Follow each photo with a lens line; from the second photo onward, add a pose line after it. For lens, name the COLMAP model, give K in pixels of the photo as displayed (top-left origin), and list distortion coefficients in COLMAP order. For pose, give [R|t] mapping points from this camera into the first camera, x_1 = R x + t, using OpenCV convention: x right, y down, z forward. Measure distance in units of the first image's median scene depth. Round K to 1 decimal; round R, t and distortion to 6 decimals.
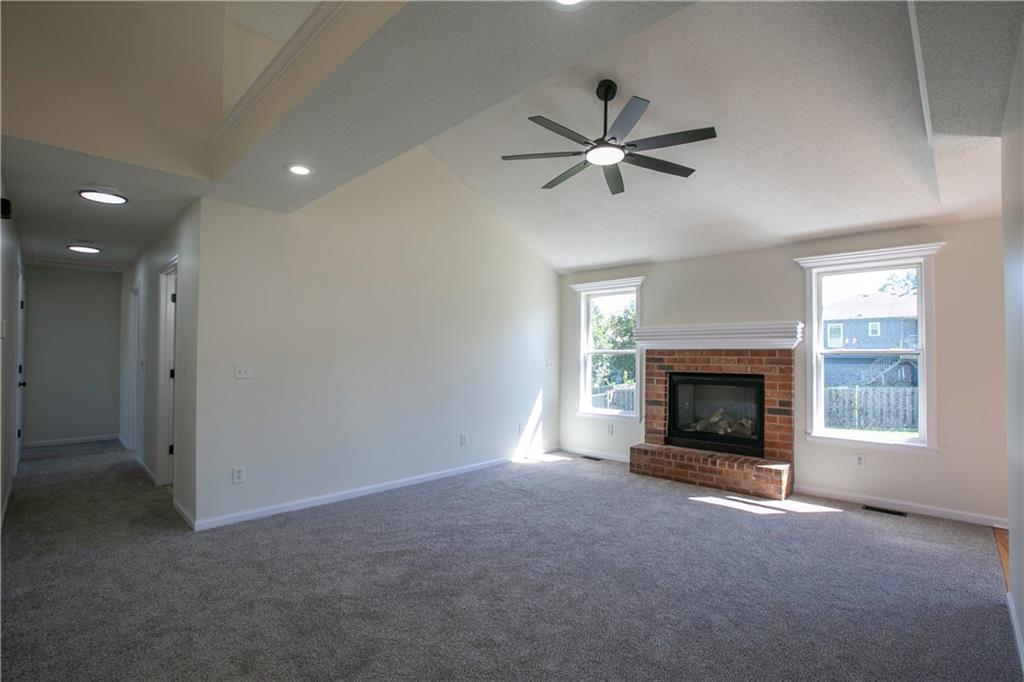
lens RADIAL K [[473.9, 0, 511.9], [0, 473.9, 337.8], [0, 0, 1]] dist [-0.049287, 0.014003]
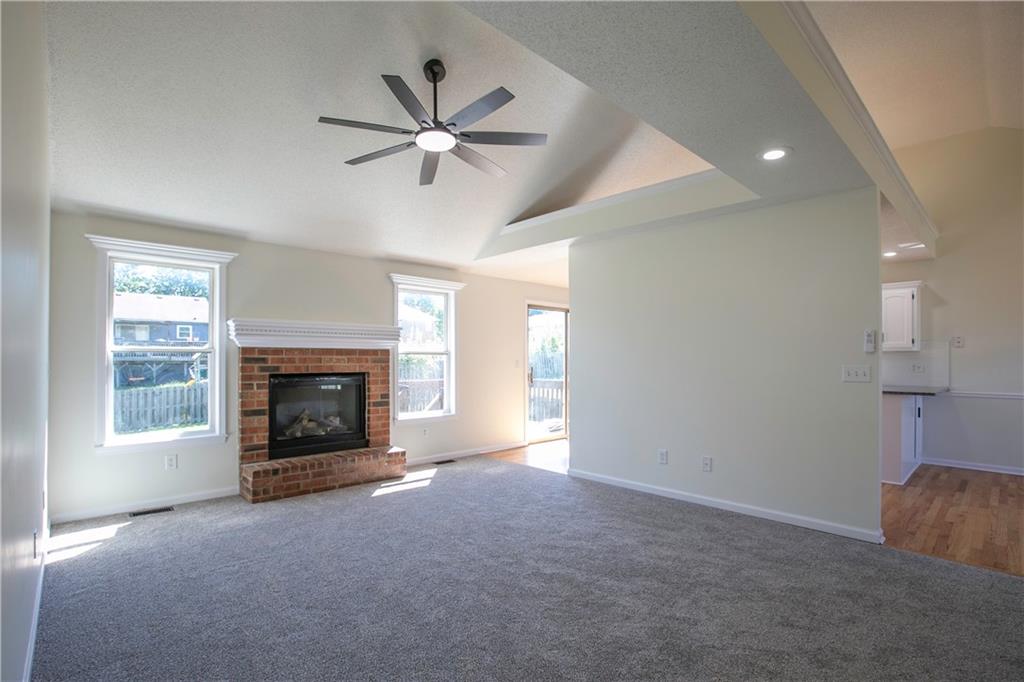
lens RADIAL K [[473.9, 0, 502.0], [0, 473.9, 351.6], [0, 0, 1]] dist [-0.049287, 0.014003]
pose [[0.064329, 0.010324, 0.997875, -0.529661], [-0.035031, 0.999354, -0.008081, 0.026445], [-0.997314, -0.034437, 0.064649, 0.581111]]
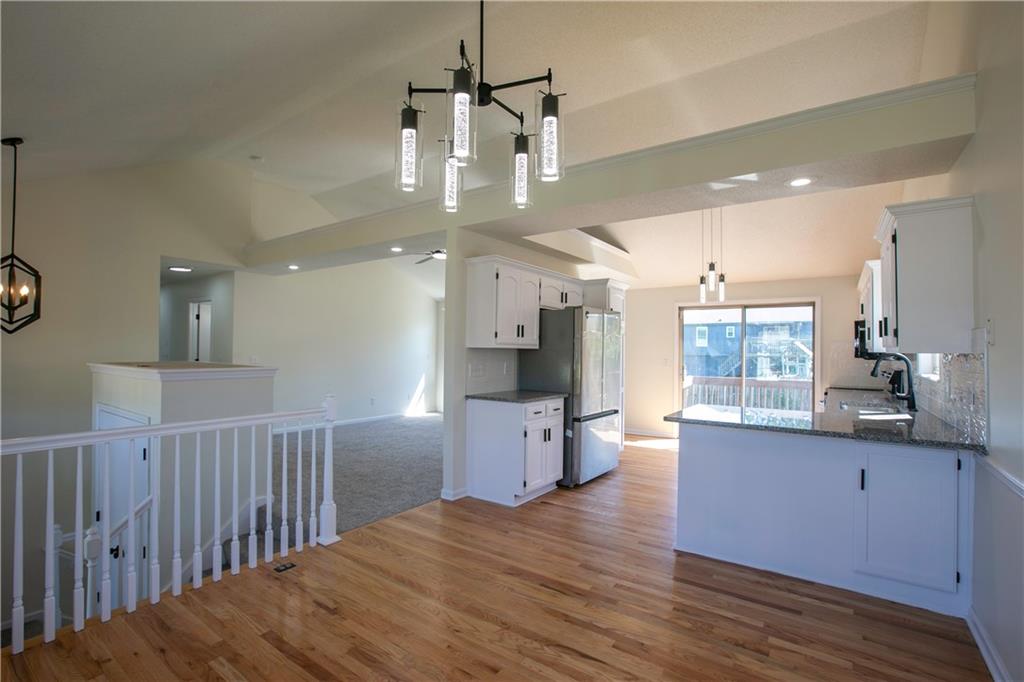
lens RADIAL K [[473.9, 0, 505.7], [0, 473.9, 339.2], [0, 0, 1]] dist [-0.049287, 0.014003]
pose [[0.989411, 0.011679, 0.144667, 0.128825], [-0.013504, 0.999841, 0.011638, -0.036204], [-0.144508, -0.013468, 0.989412, -0.794158]]
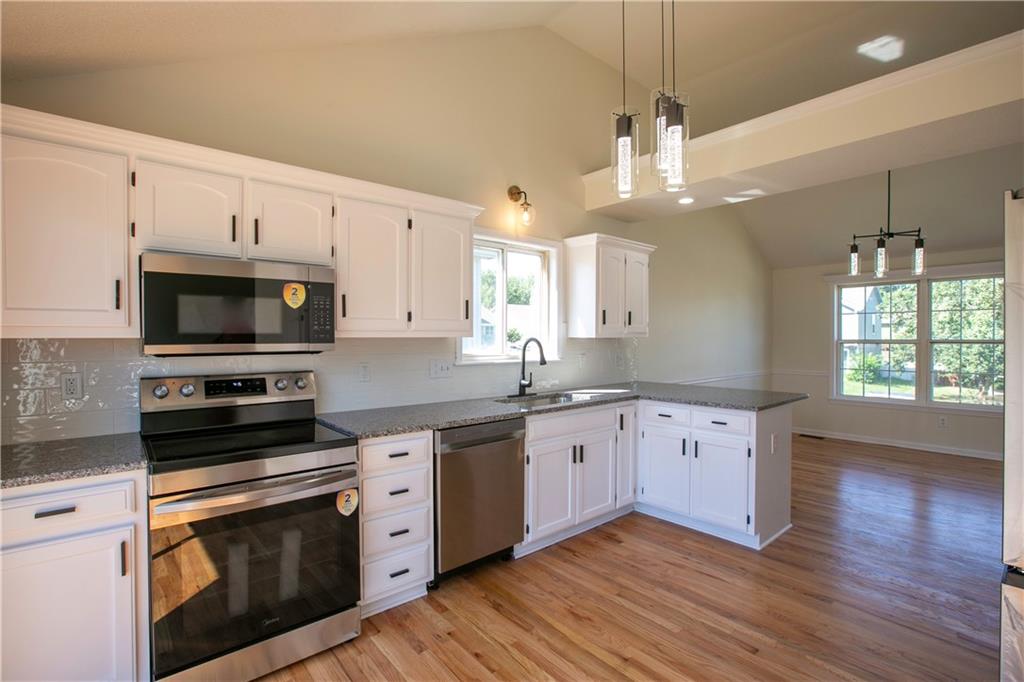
lens RADIAL K [[473.9, 0, 504.3], [0, 473.9, 342.6], [0, 0, 1]] dist [-0.049287, 0.014003]
pose [[-0.994267, -0.001823, 0.106913, 0.807894], [-0.003736, 0.999836, -0.017700, 0.005658], [-0.106863, -0.017998, -0.994111, 0.537541]]
